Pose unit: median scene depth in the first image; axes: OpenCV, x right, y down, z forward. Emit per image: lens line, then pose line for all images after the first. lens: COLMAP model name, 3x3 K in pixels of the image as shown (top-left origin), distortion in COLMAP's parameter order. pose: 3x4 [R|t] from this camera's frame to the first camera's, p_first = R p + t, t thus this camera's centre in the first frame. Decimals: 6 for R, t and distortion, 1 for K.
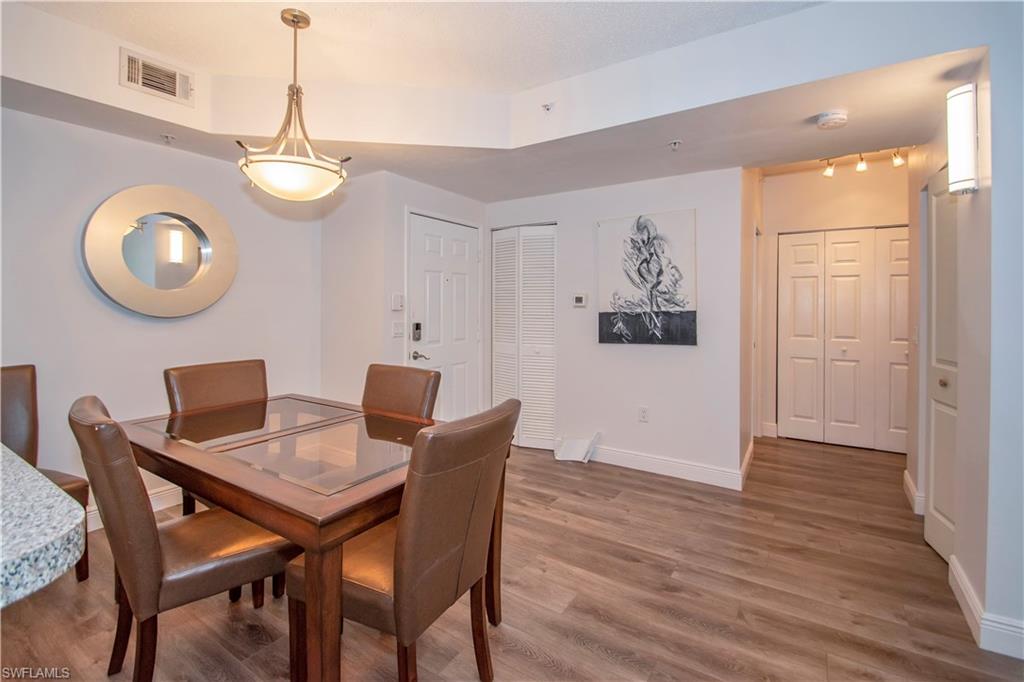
lens RADIAL K [[472.2, 0, 484.0], [0, 472.2, 304.3], [0, 0, 1]] dist [0.015223, -0.004220]
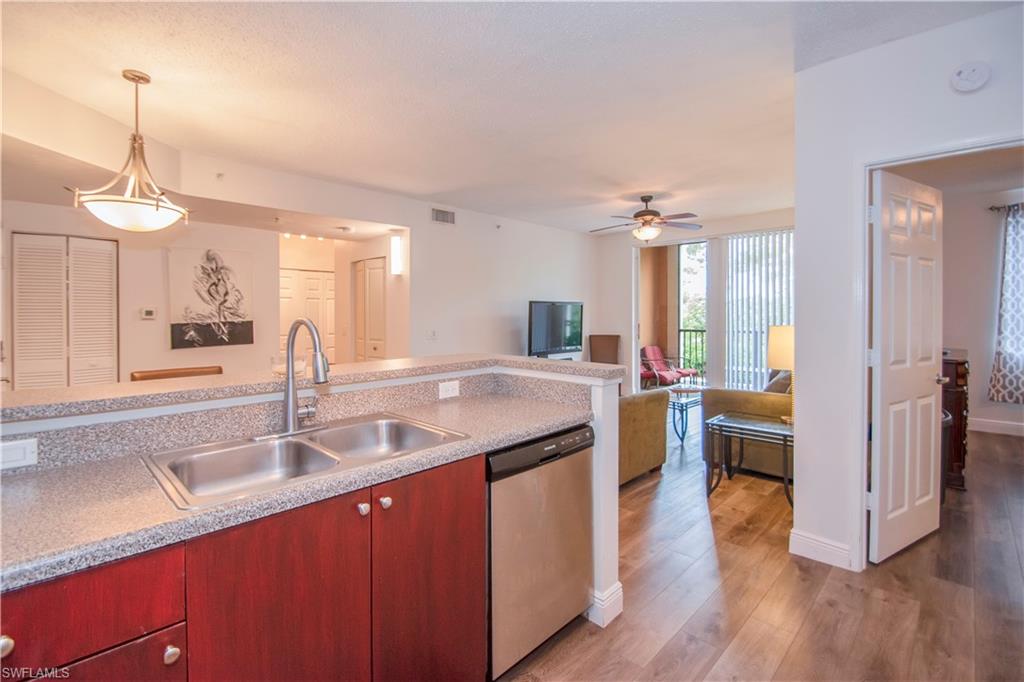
lens RADIAL K [[472.2, 0, 527.1], [0, 472.2, 312.6], [0, 0, 1]] dist [0.015223, -0.004220]
pose [[0.149768, 0.000092, 0.988721, -0.862331], [0.002318, 0.999997, -0.000444, -0.008674], [-0.988718, 0.002358, 0.149768, -0.076288]]
